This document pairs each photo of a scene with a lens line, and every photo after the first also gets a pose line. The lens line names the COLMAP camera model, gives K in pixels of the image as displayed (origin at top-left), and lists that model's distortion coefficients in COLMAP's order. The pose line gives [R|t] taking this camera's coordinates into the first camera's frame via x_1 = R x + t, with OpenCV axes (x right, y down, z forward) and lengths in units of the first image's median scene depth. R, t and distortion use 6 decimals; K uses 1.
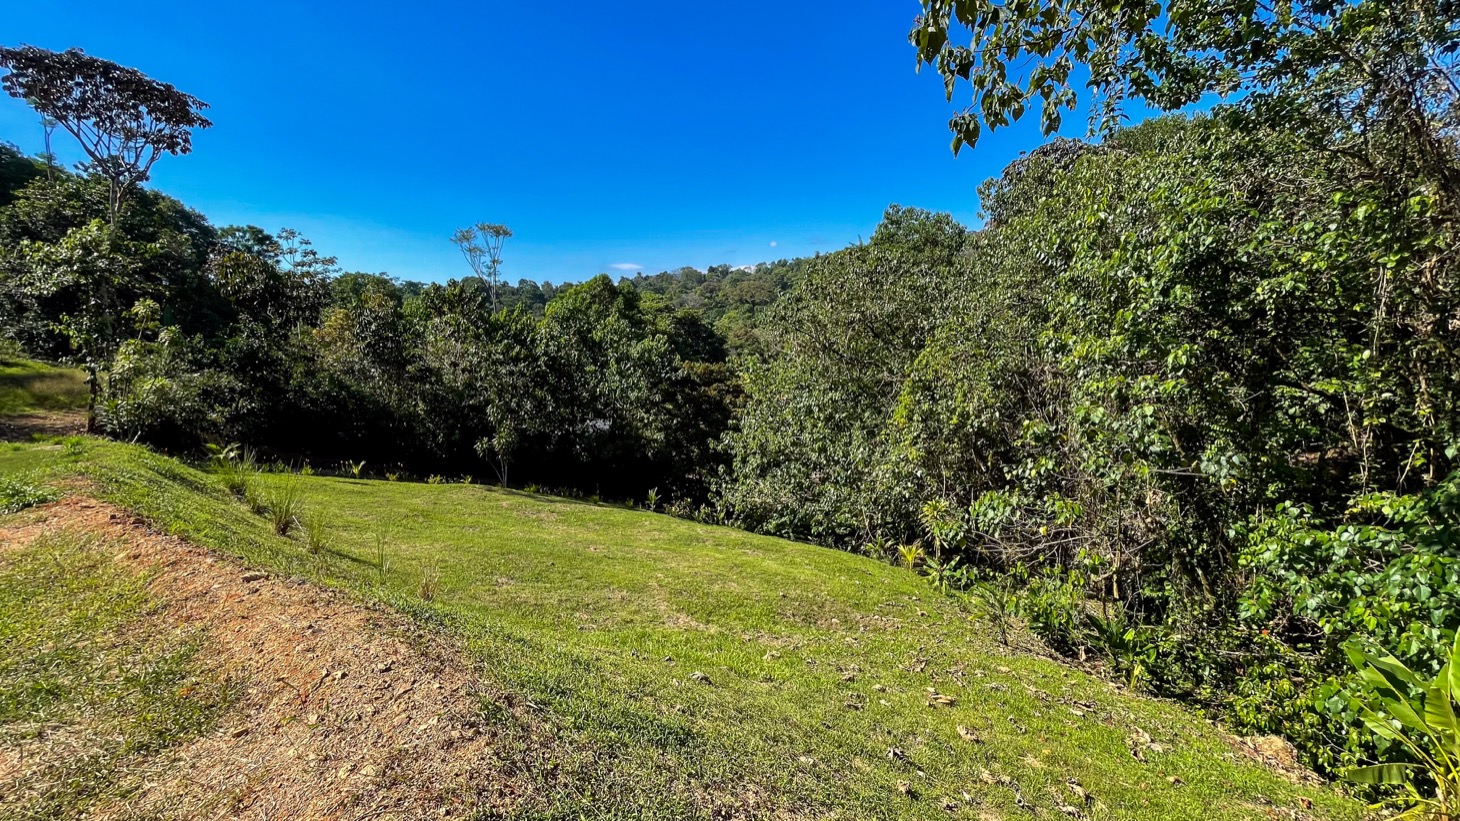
lens RADIAL K [[594.4, 0, 730.0], [0, 594.4, 418.7], [0, 0, 1]] dist [0.000880, 0.000739]
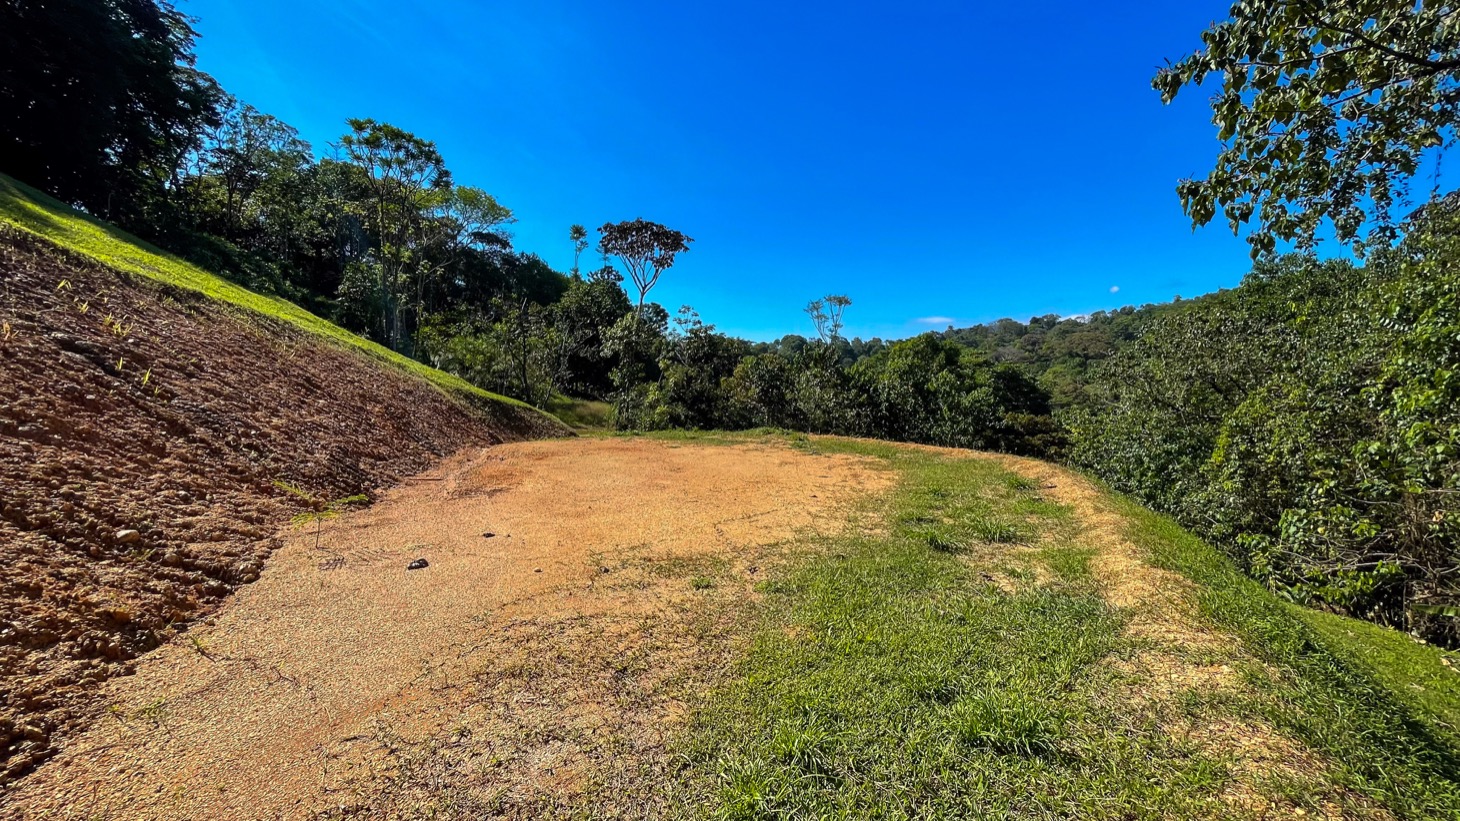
lens RADIAL K [[593.2, 0, 726.4], [0, 593.2, 417.1], [0, 0, 1]] dist [0.033092, -0.037033]
pose [[0.876894, 0.044565, -0.478613, -0.004479], [-0.088107, 0.993725, -0.068898, 0.023841], [0.472540, 0.102586, 0.875318, -0.144535]]
